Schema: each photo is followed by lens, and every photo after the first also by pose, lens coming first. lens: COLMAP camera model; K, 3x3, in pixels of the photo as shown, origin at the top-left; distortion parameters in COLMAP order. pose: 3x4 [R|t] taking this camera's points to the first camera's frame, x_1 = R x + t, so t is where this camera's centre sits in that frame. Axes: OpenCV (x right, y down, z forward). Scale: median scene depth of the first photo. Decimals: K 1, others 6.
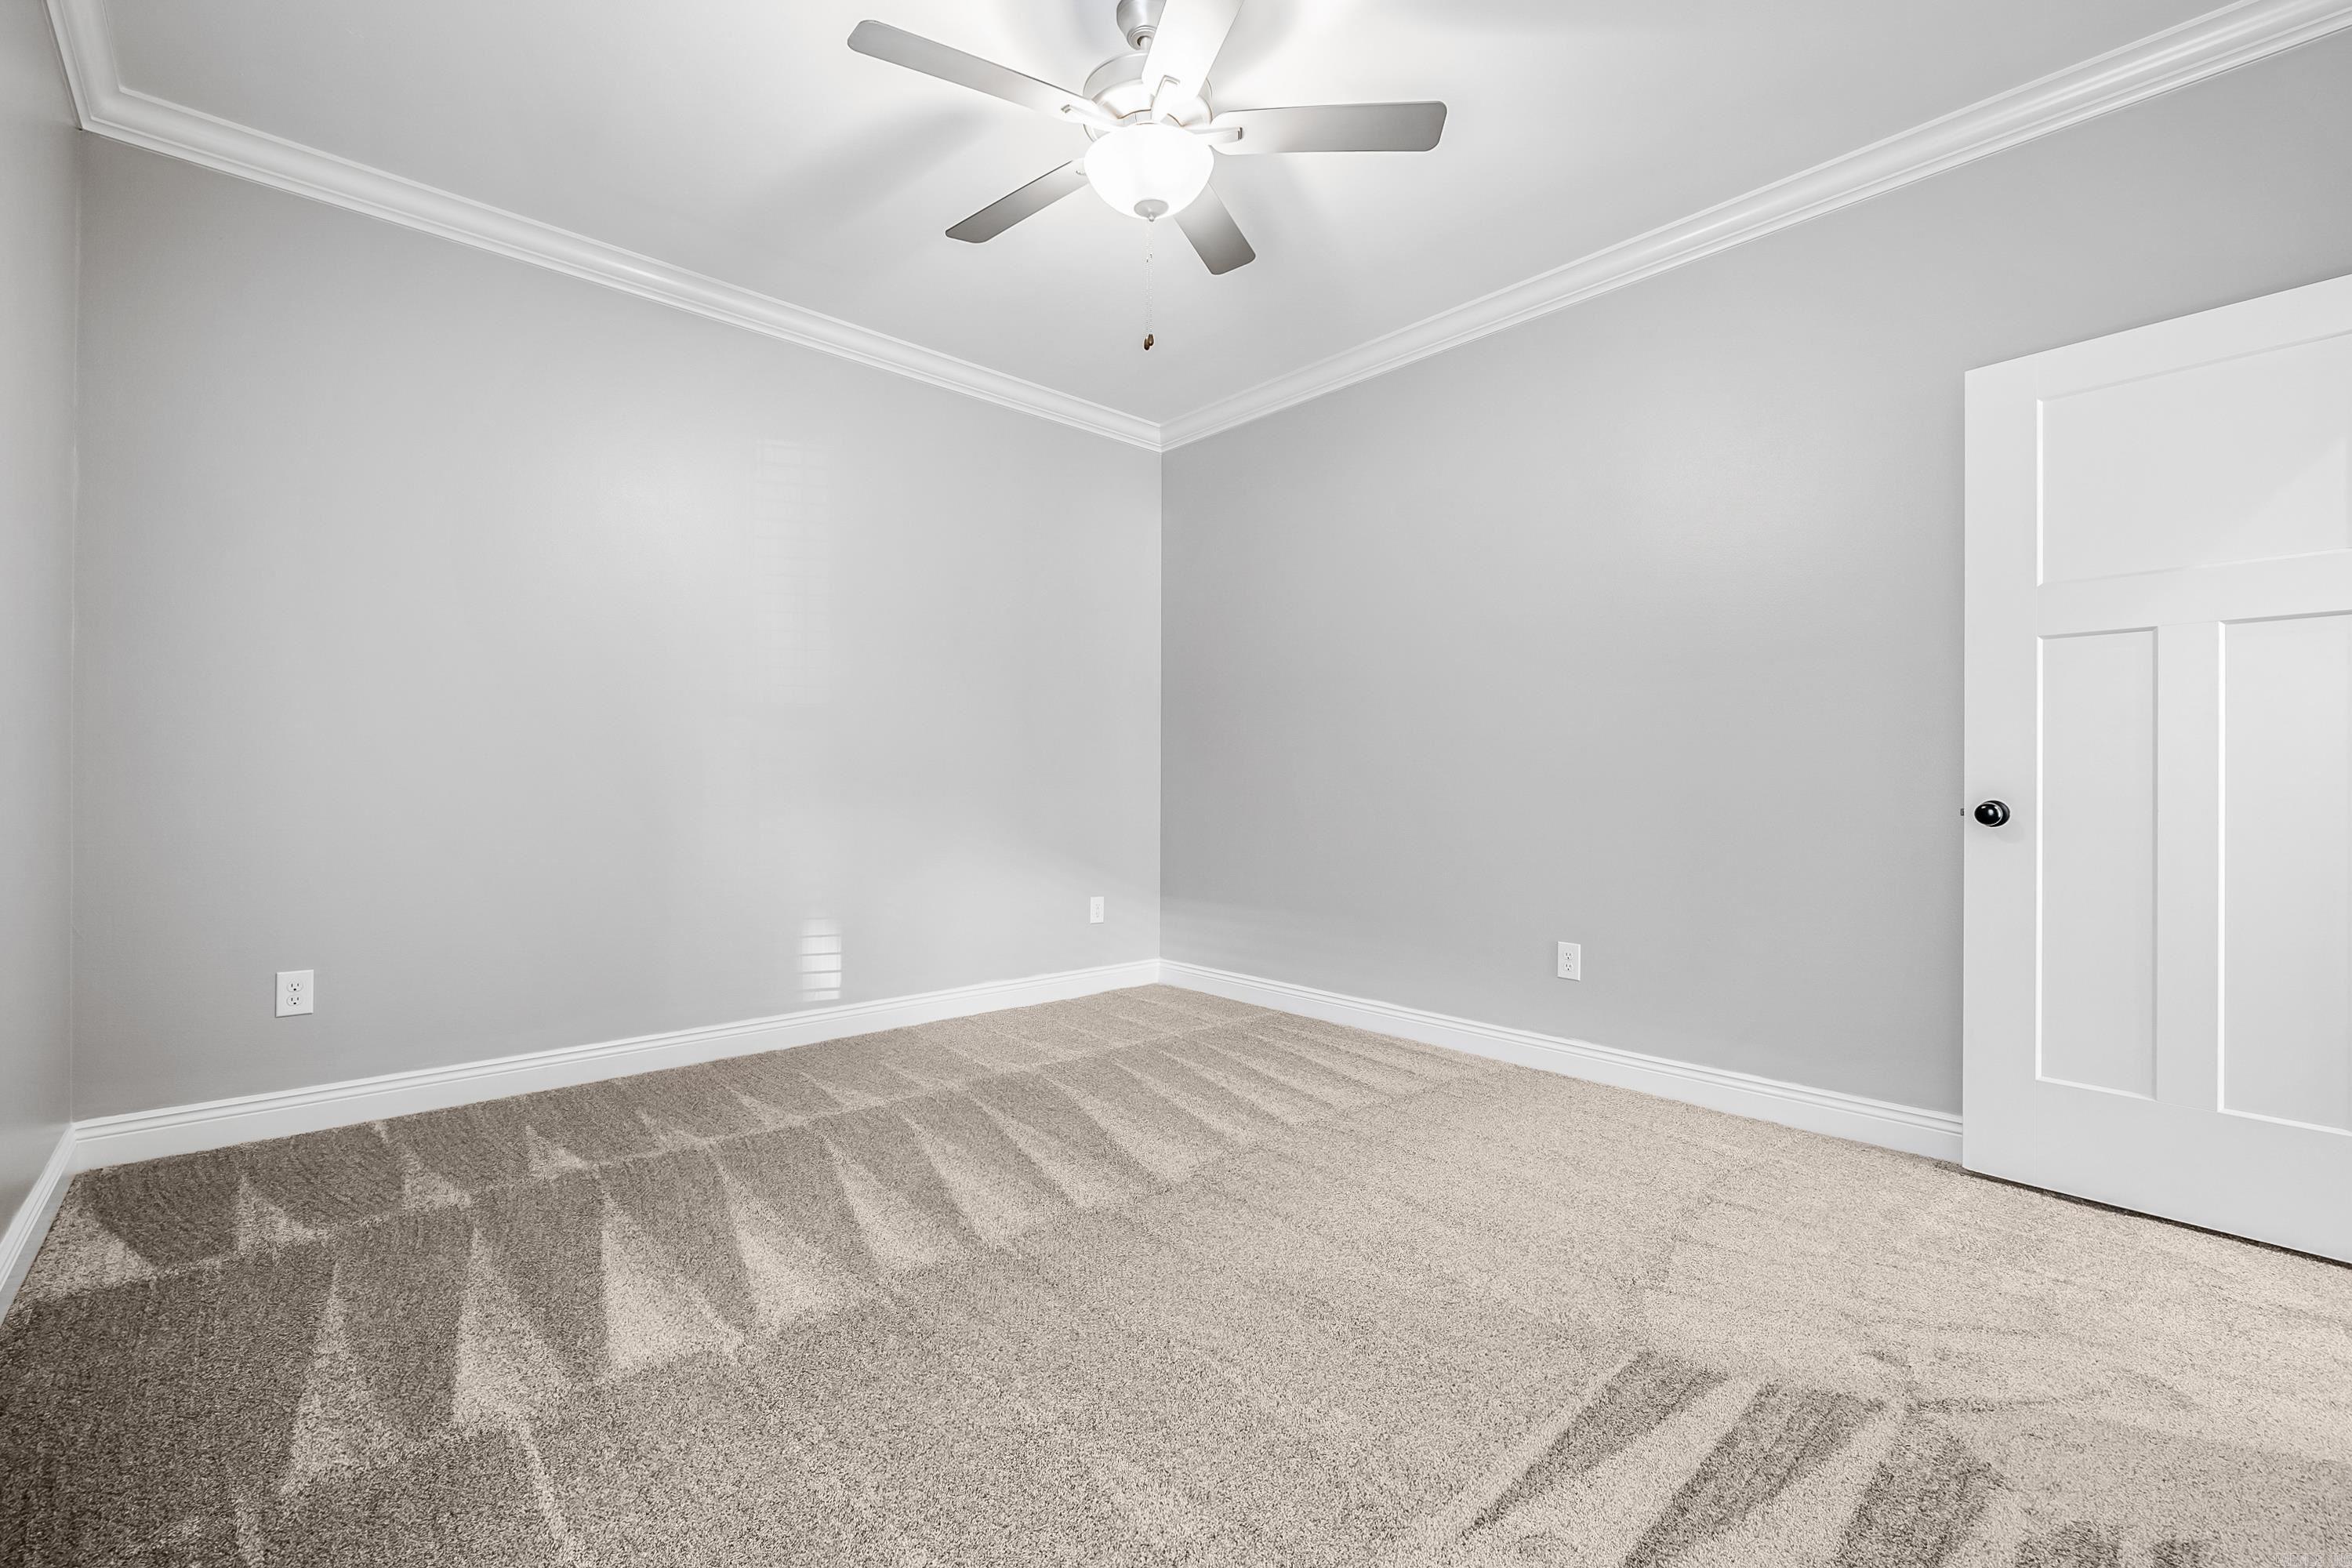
lens RADIAL K [[993.1, 0, 1170.2], [0, 993.1, 776.3], [0, 0, 1]] dist [-0.006690, -0.000224]
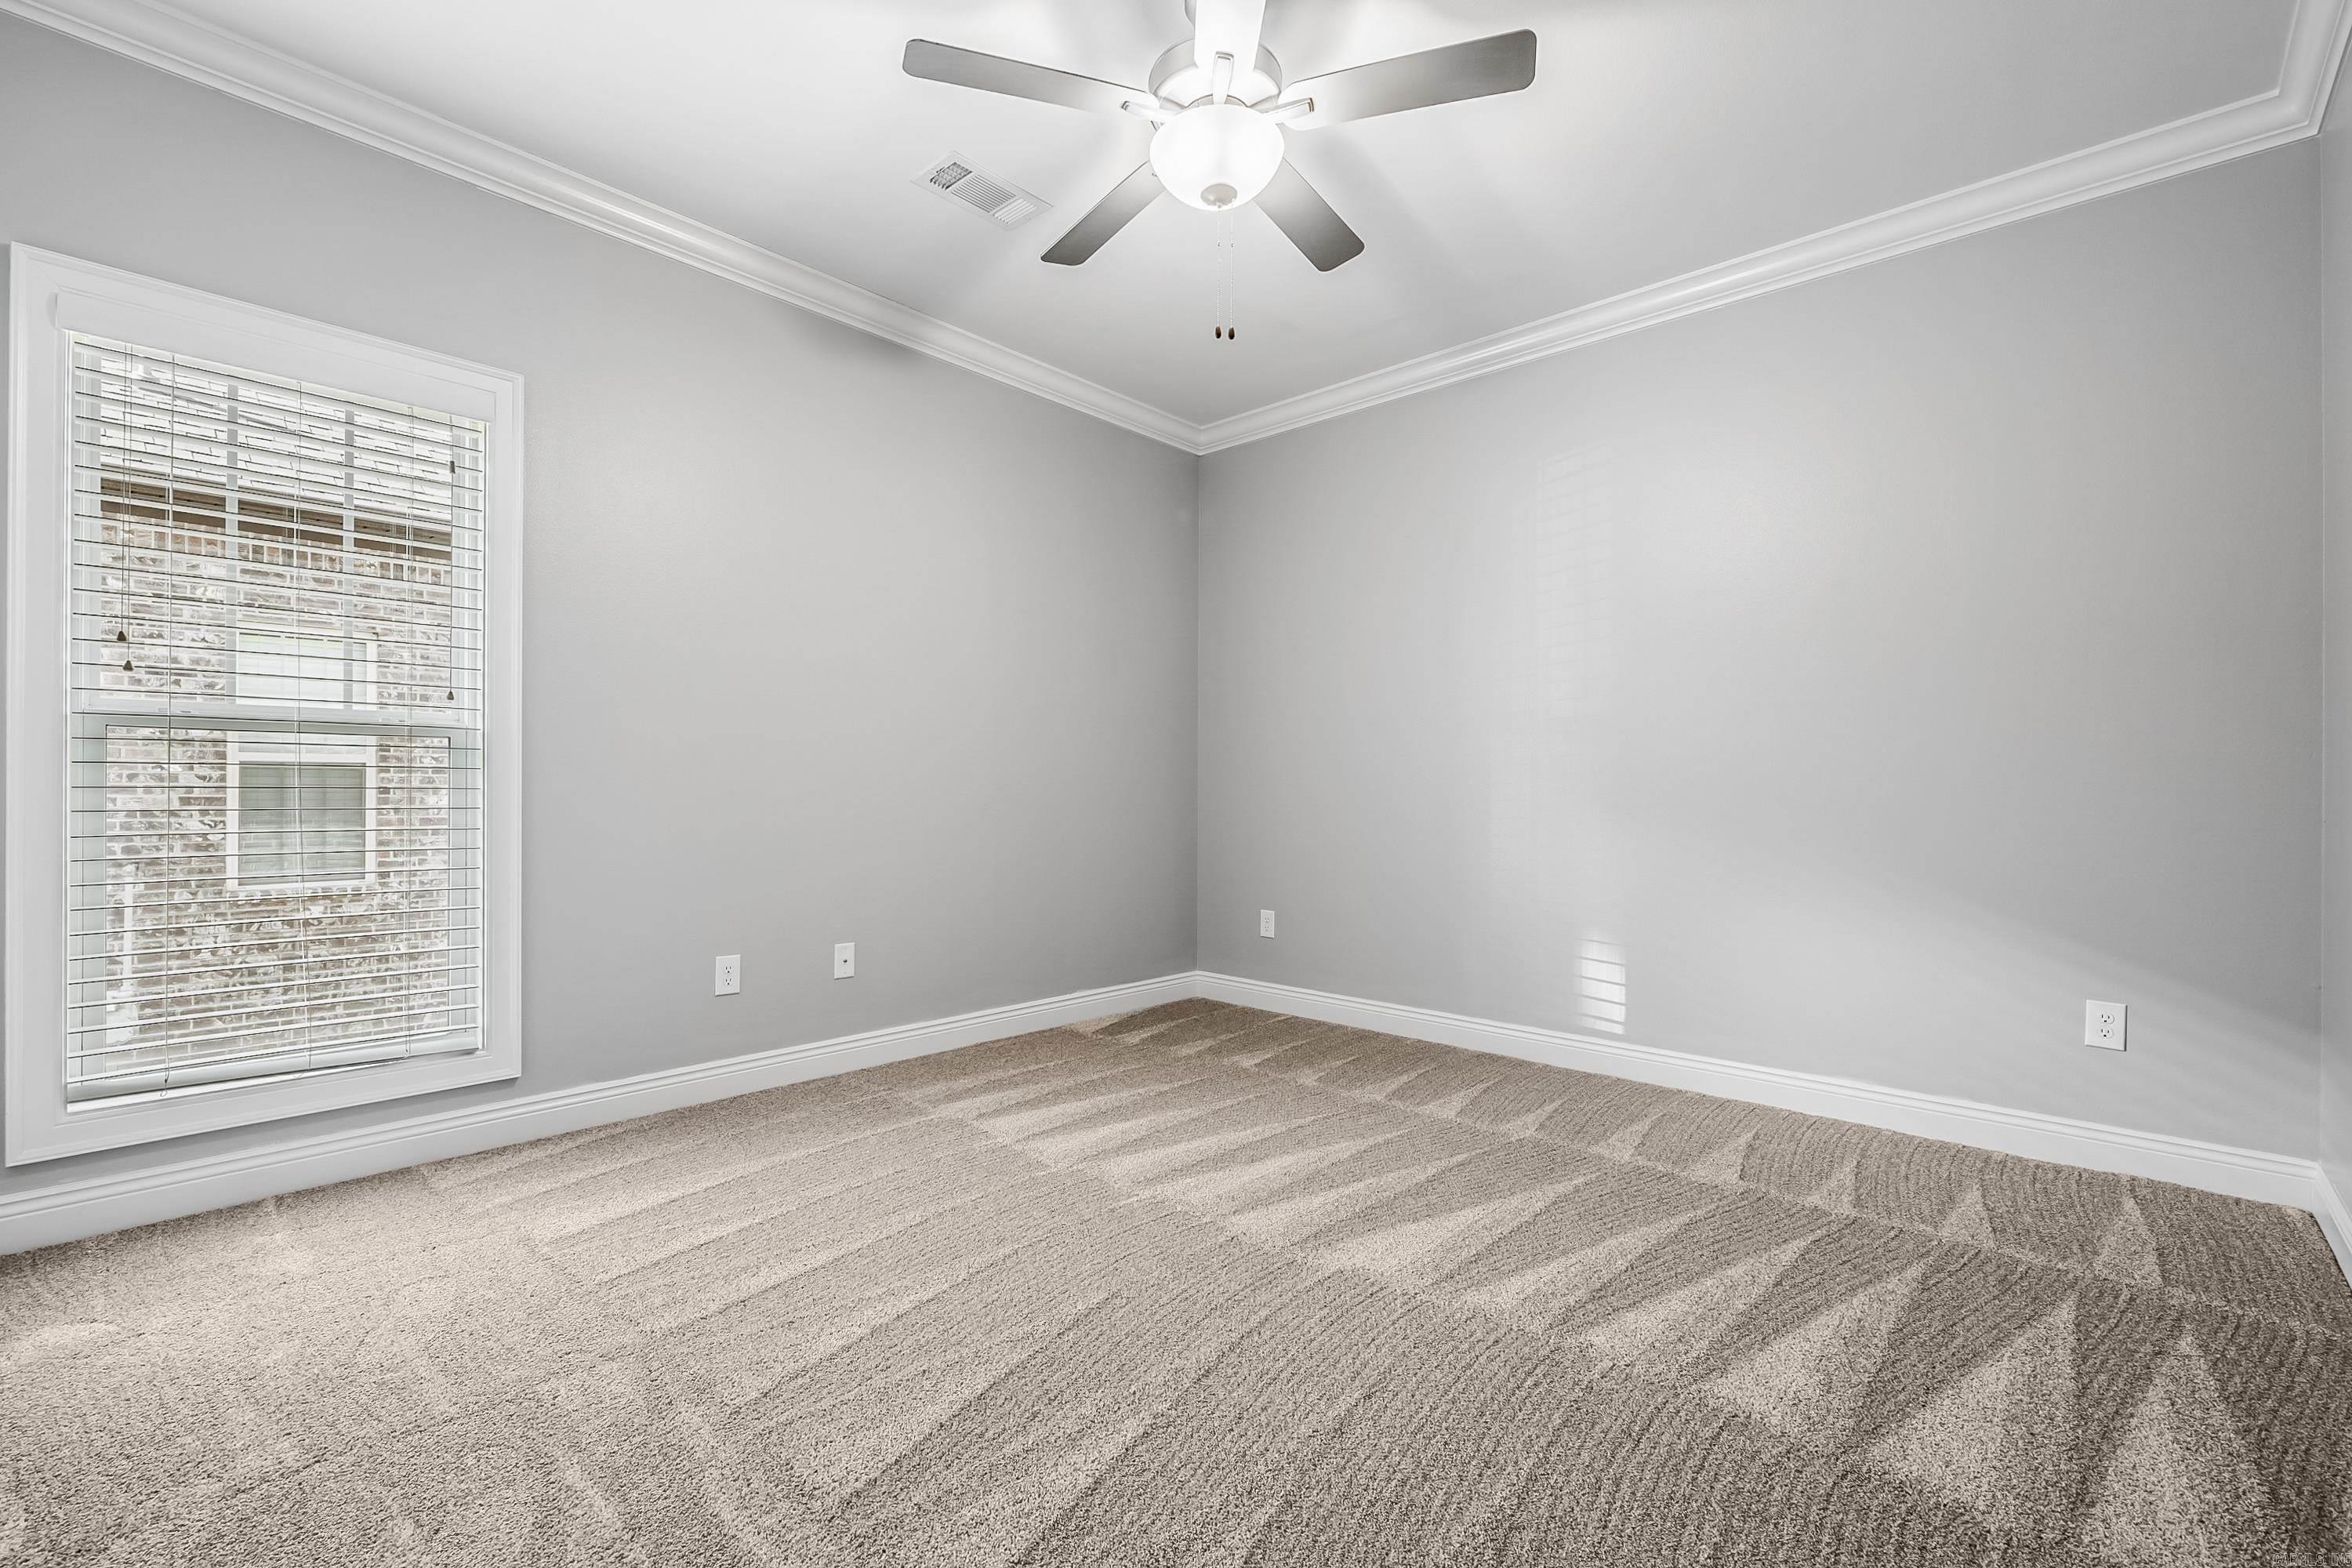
lens RADIAL K [[993.1, 0, 1170.2], [0, 993.1, 776.3], [0, 0, 1]] dist [-0.006690, -0.000224]
pose [[0.092663, -0.021000, -0.995476, 0.680041], [-0.003771, 0.999763, -0.021442, 0.011050], [0.995690, 0.005740, 0.092562, 0.638818]]
